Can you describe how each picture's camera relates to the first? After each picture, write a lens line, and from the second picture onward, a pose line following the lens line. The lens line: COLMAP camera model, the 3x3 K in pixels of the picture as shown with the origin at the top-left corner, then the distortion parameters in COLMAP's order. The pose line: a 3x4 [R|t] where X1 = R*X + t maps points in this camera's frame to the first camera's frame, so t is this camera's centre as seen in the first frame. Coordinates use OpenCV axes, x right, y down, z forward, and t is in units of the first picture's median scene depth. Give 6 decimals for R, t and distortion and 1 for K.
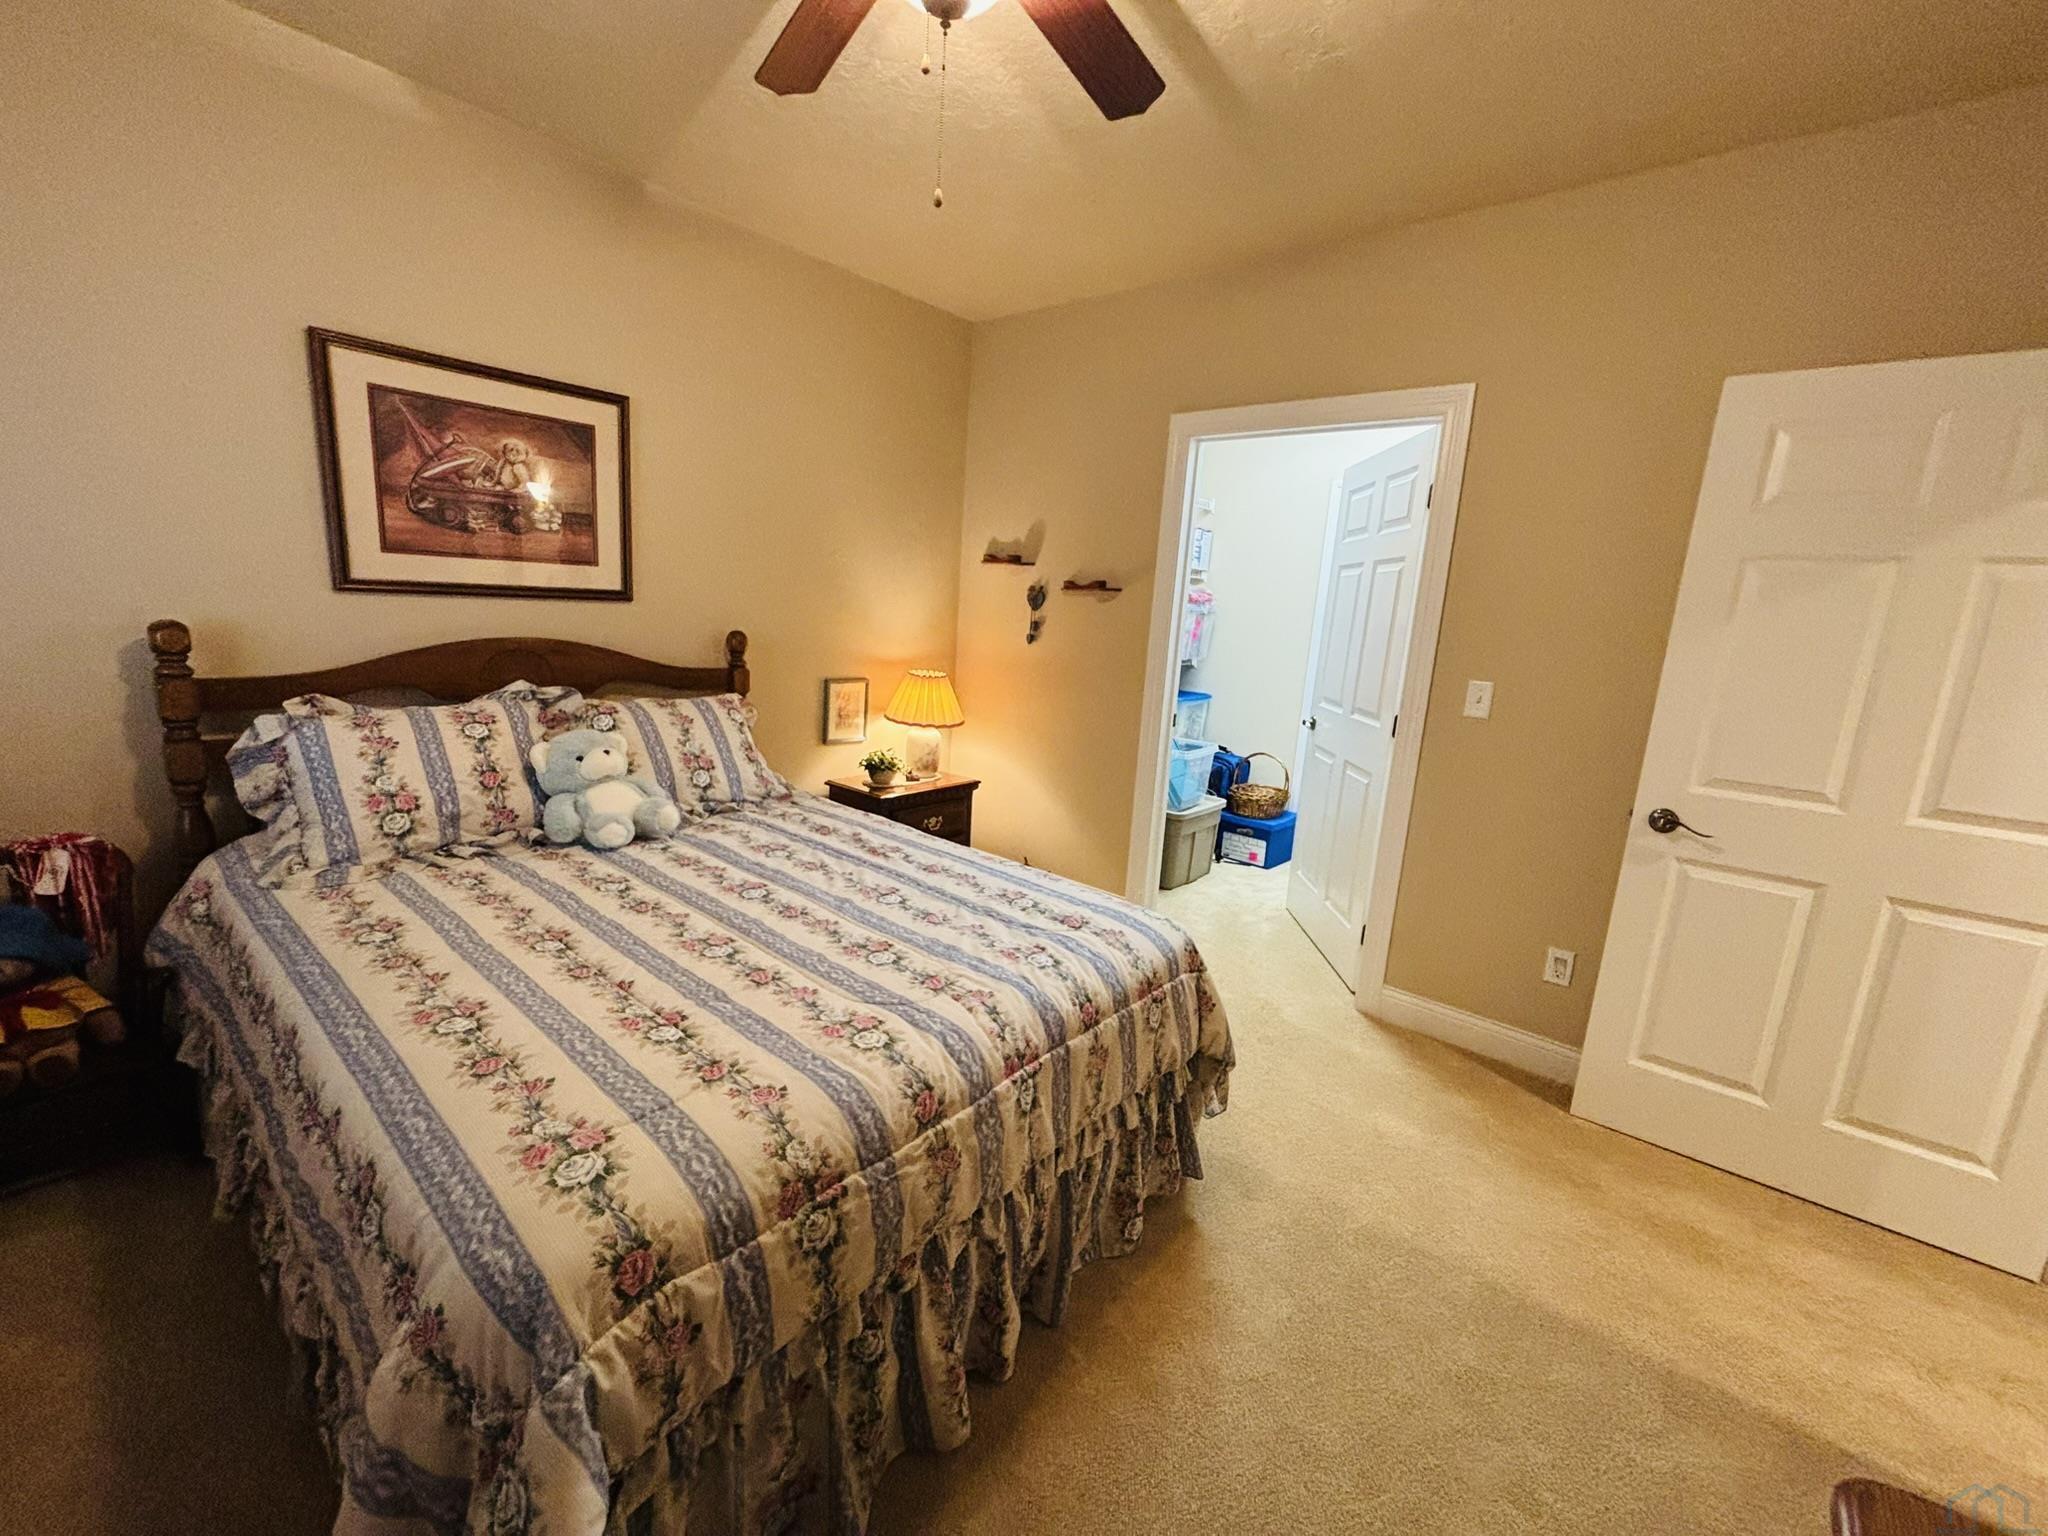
lens RADIAL K [[831.4, 0, 1024.0], [0, 831.4, 768.0], [0, 0, 1]] dist [-0.002348, 0.000145]
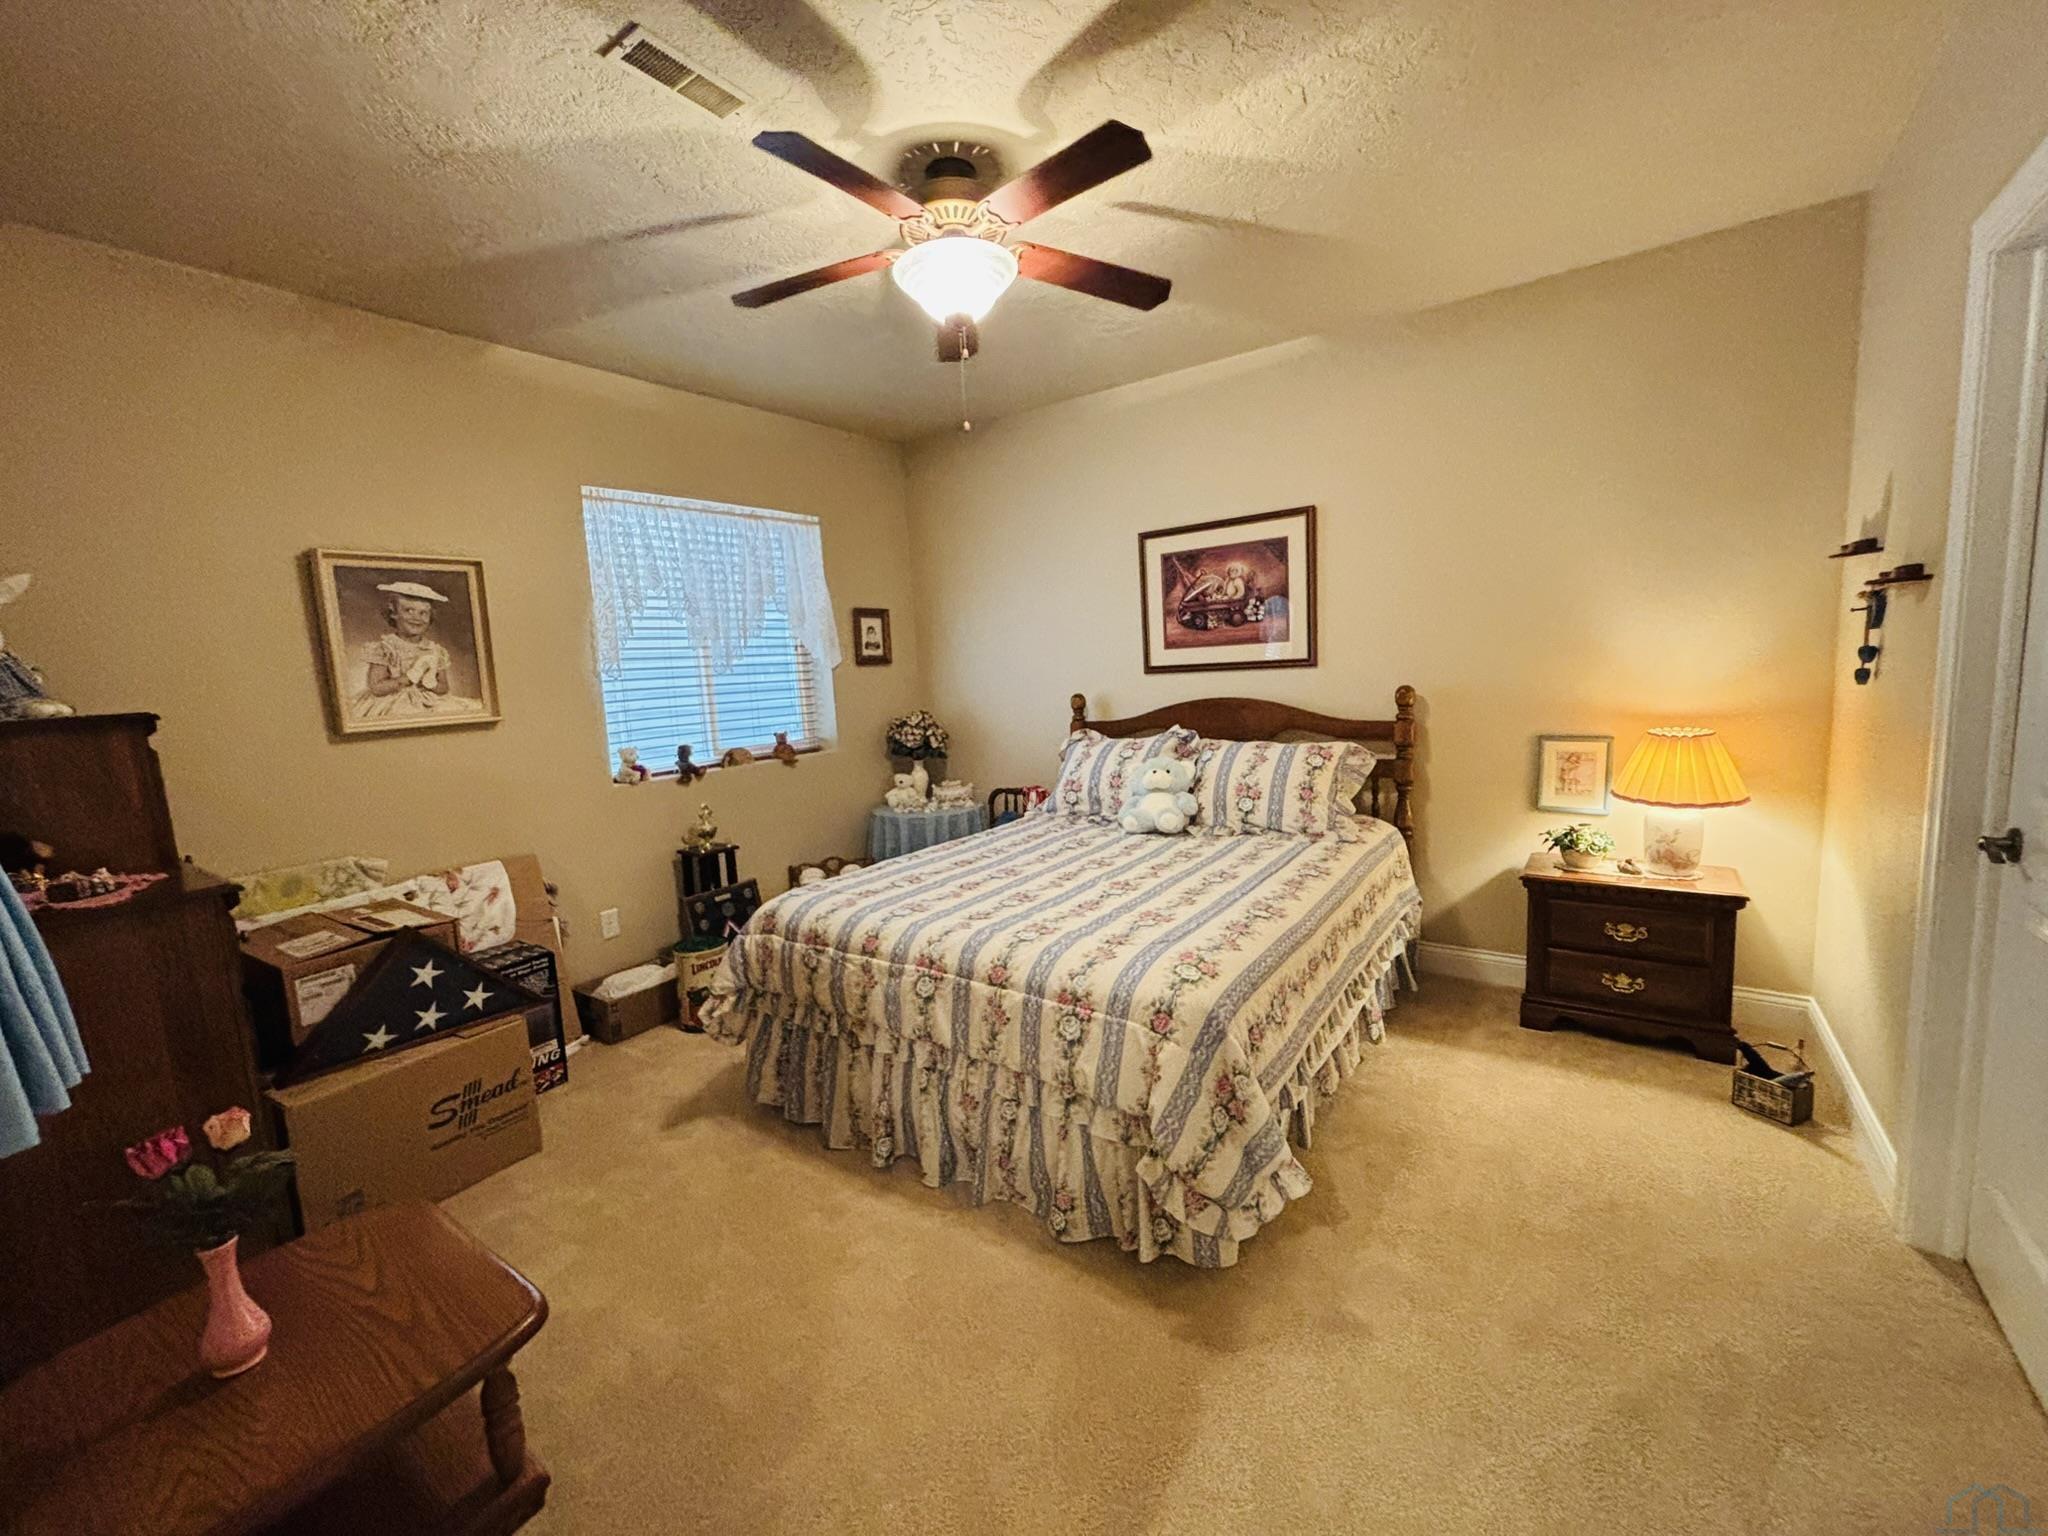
lens RADIAL K [[831.4, 0, 1024.0], [0, 831.4, 768.0], [0, 0, 1]] dist [-0.002348, 0.000145]
pose [[0.073205, 0.053635, -0.995874, 0.894403], [-0.143319, 0.988754, 0.042717, -0.050812], [0.986965, 0.139601, 0.080069, 0.604446]]
